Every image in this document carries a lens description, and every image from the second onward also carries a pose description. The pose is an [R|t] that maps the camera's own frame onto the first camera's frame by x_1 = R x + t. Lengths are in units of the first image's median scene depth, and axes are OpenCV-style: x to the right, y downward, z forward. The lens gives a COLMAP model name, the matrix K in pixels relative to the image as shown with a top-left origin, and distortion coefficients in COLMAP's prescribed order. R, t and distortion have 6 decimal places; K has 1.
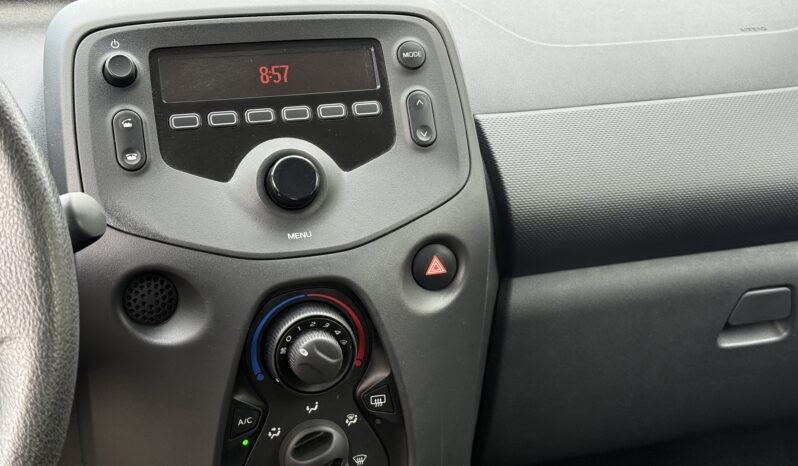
lens RADIAL K [[1125.4, 0, 399.0], [0, 1125.4, 233.0], [0, 0, 1]] dist [0.121183, -0.007497]
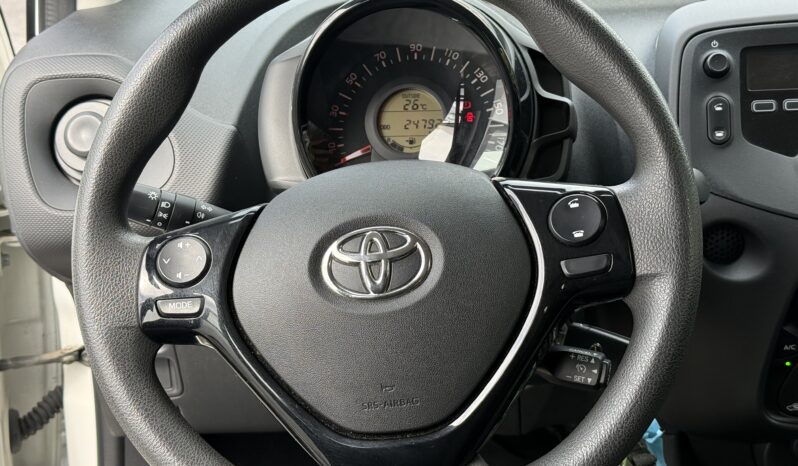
lens RADIAL K [[1125.4, 0, 399.0], [0, 1125.4, 233.0], [0, 0, 1]] dist [0.121183, -0.007497]
pose [[0.914825, 0.104800, -0.390015, -0.052029], [-0.069995, 0.992273, 0.102450, -0.061833], [0.397738, -0.066424, 0.915091, -0.339526]]
